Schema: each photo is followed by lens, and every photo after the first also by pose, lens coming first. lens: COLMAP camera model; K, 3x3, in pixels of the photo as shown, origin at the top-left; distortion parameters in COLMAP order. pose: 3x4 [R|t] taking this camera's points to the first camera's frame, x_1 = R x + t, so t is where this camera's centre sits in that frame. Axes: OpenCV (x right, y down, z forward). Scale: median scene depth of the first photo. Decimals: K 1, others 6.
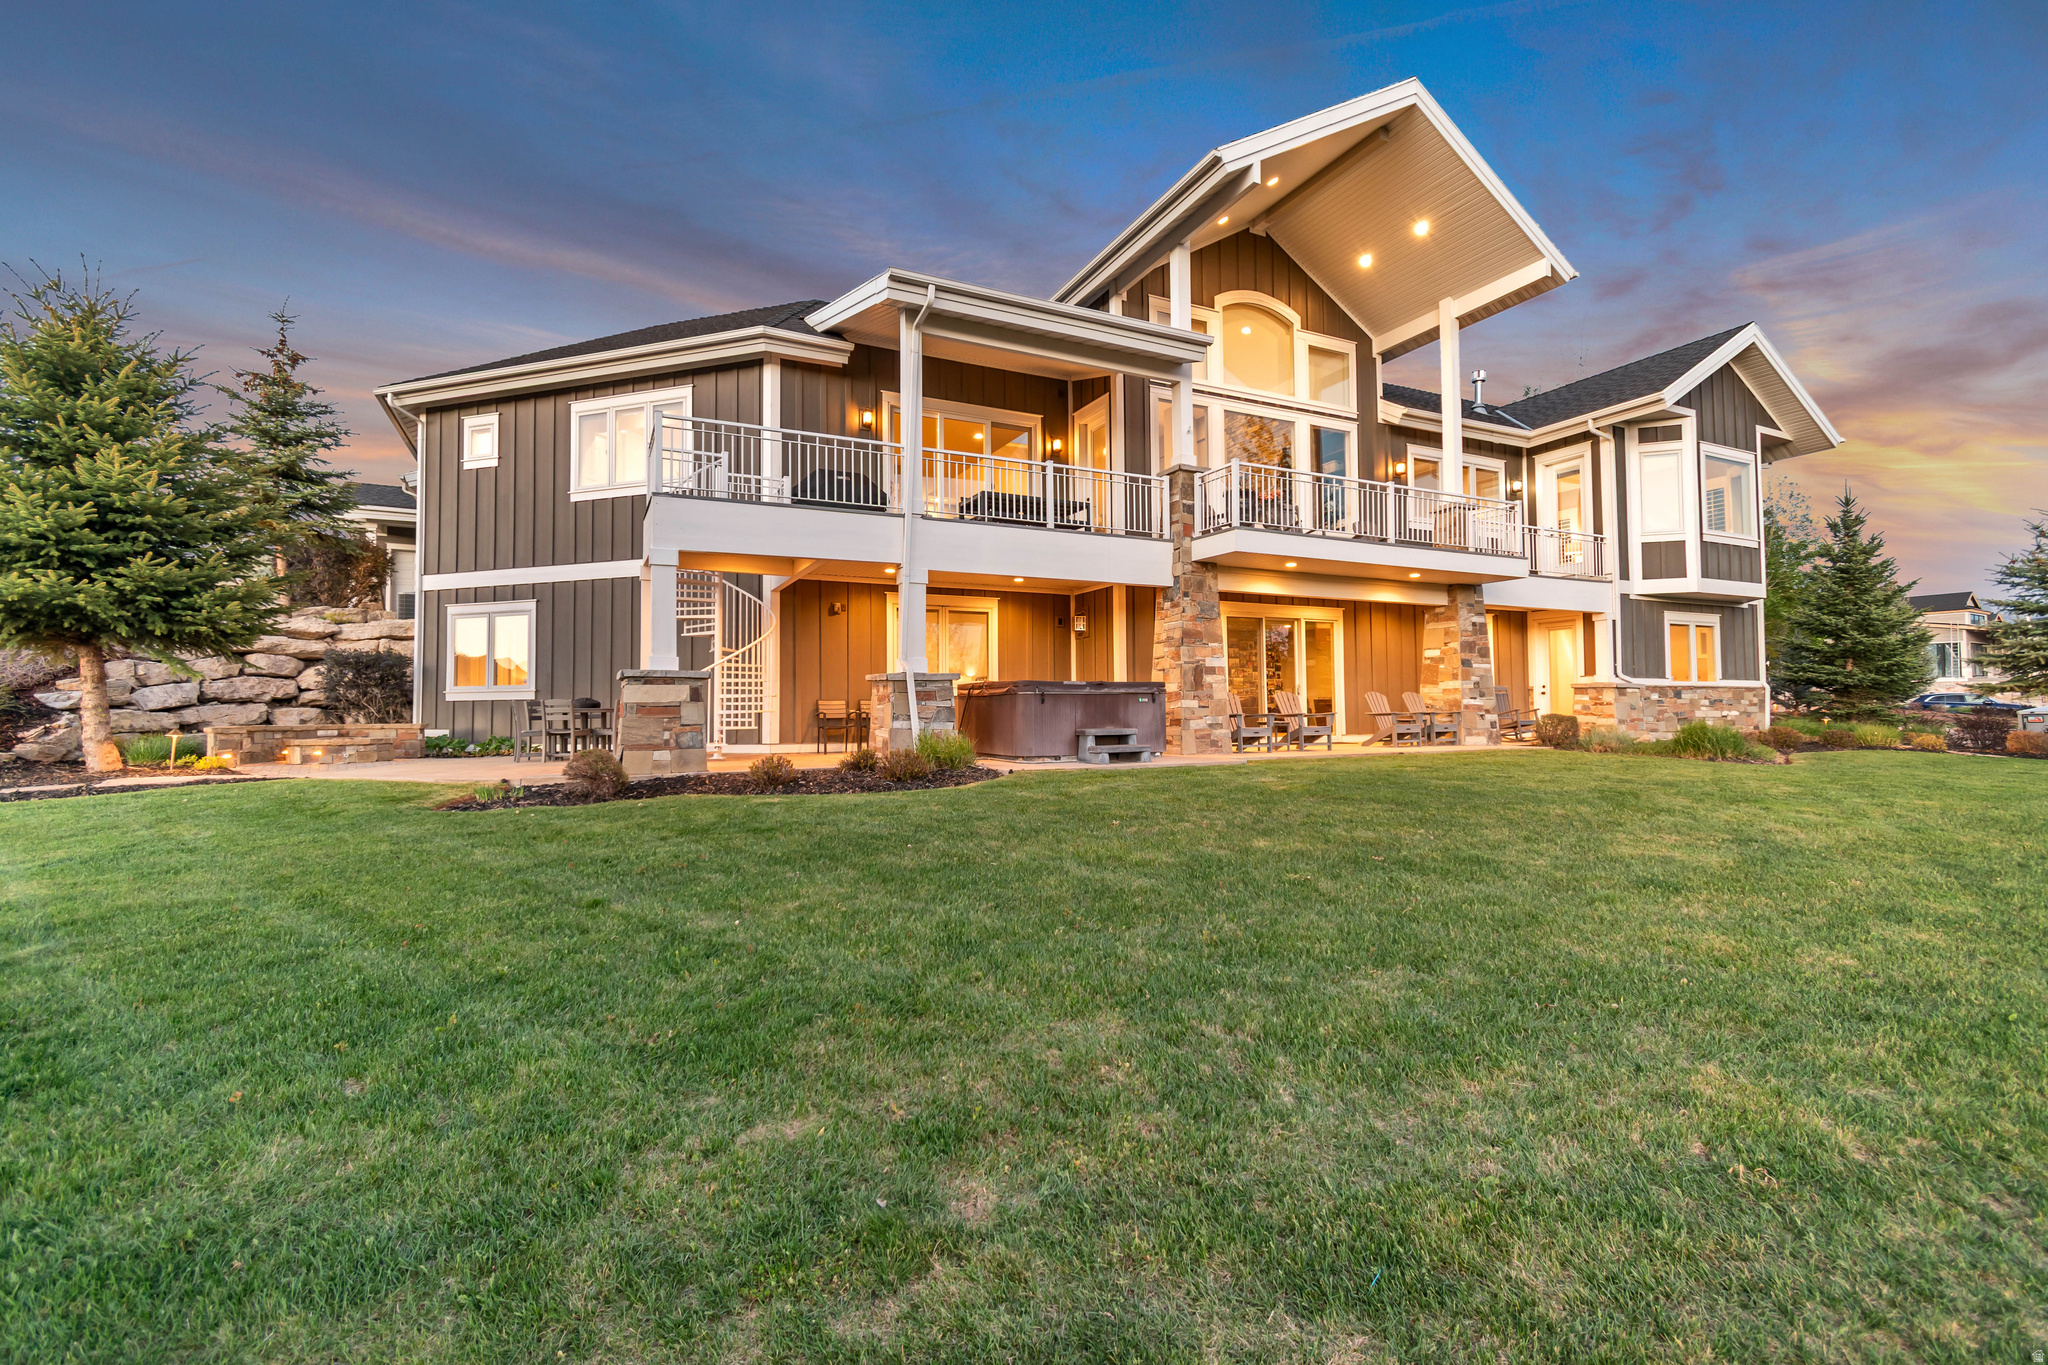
lens RADIAL K [[905.0, 0, 1024.0], [0, 905.0, 682.5], [0, 0, 1]] dist [0.002887, 0.000042]
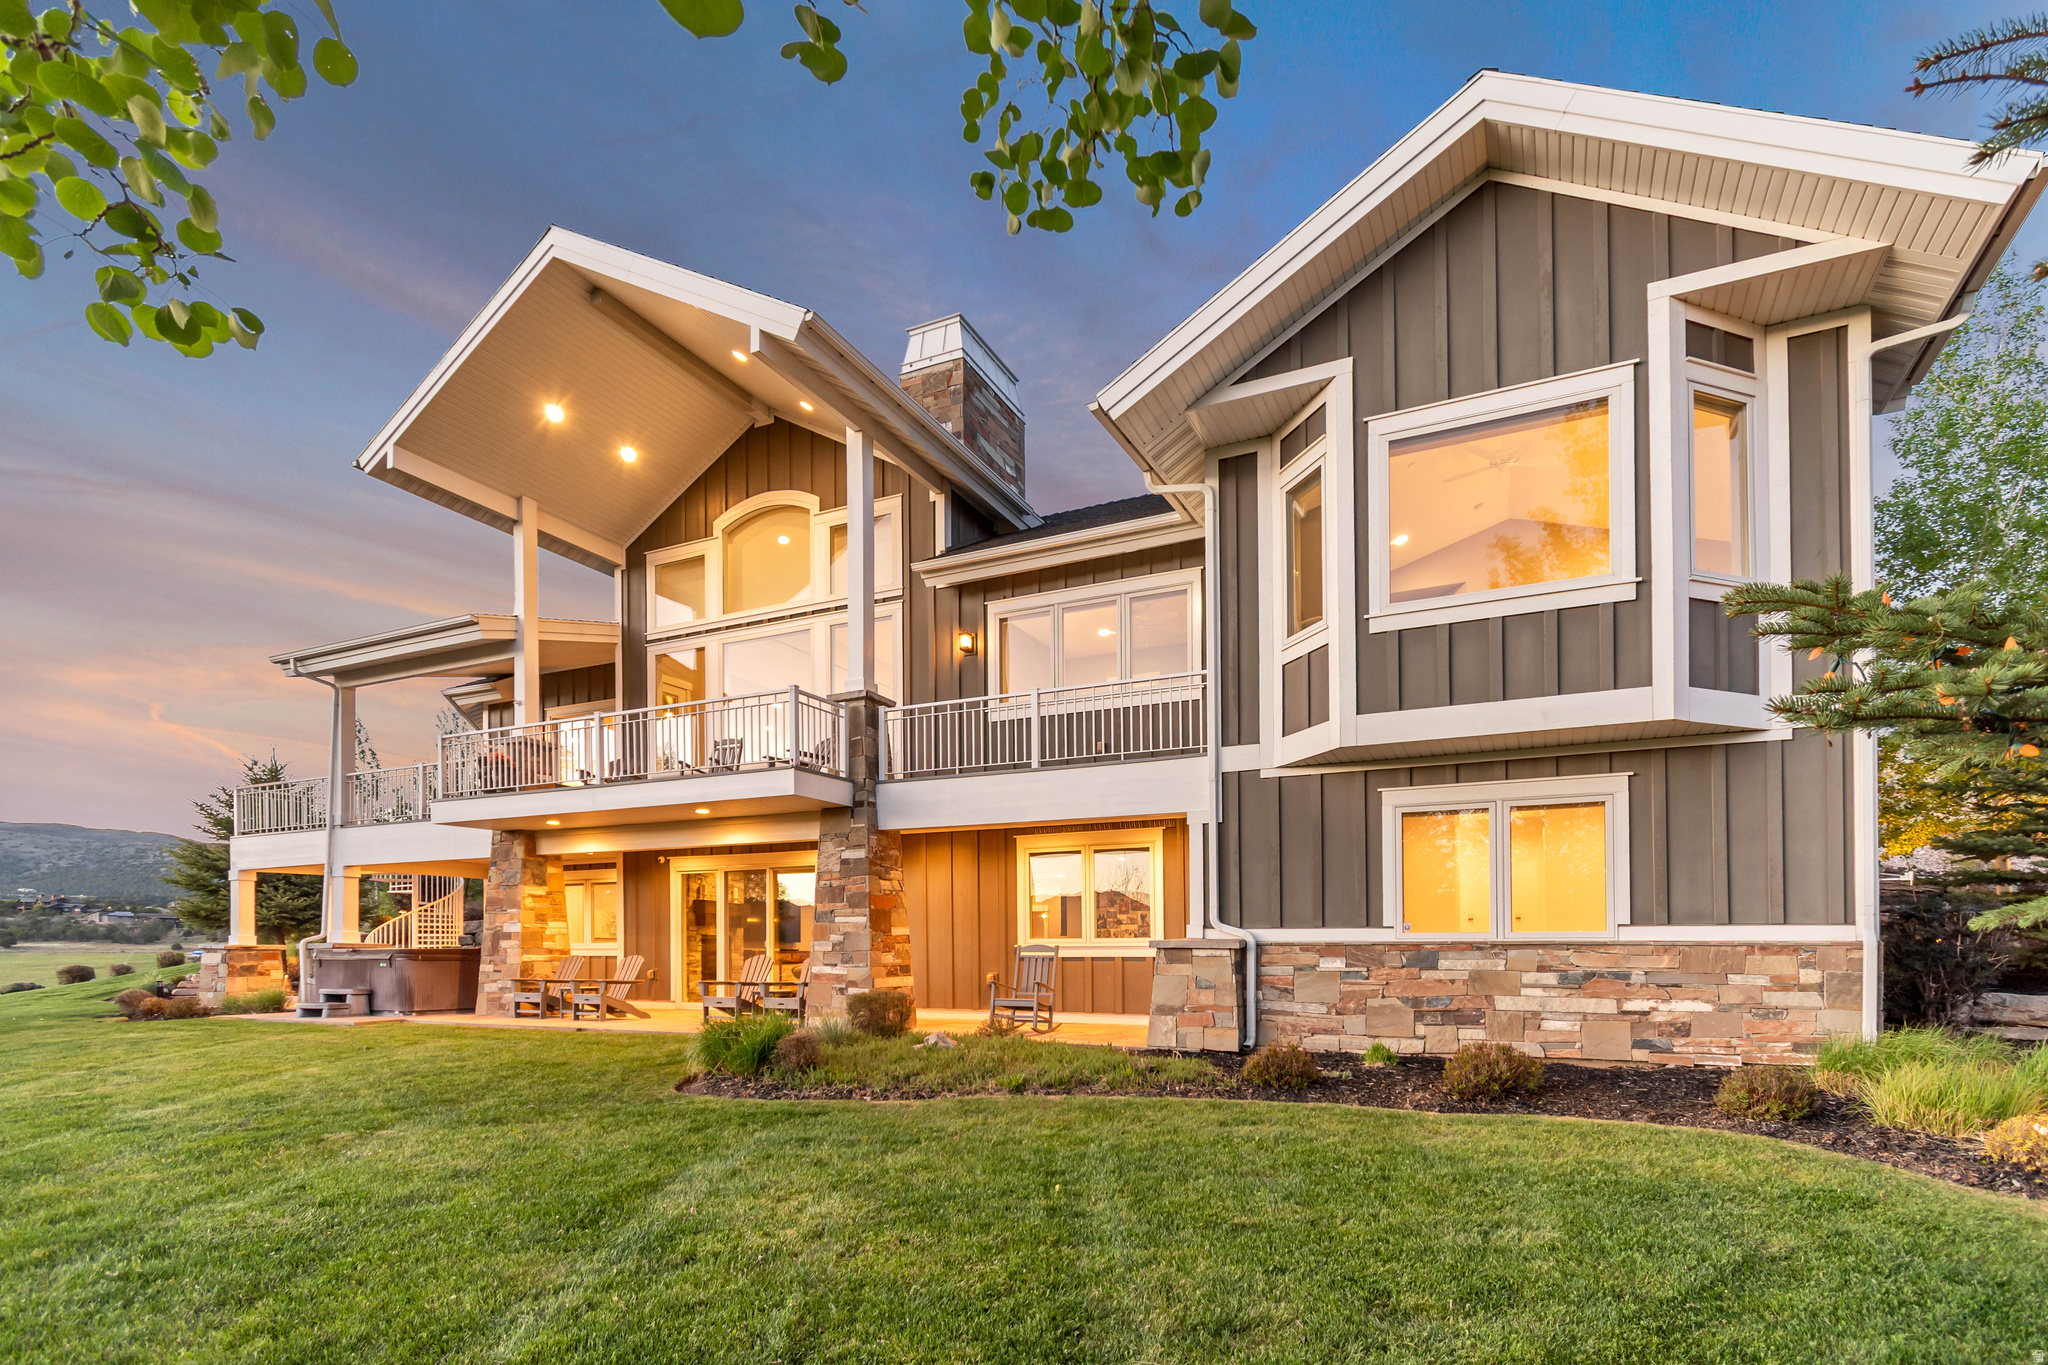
lens RADIAL K [[908.3, 0, 911.5], [0, 908.3, 959.0], [0, 0, 1]] dist [0.001726, 0.000623]
pose [[0.637902, 0.006731, -0.770088, 1.095490], [0.013949, 0.999697, 0.020292, -0.001293], [0.769991, -0.023686, 0.637615, 0.584031]]
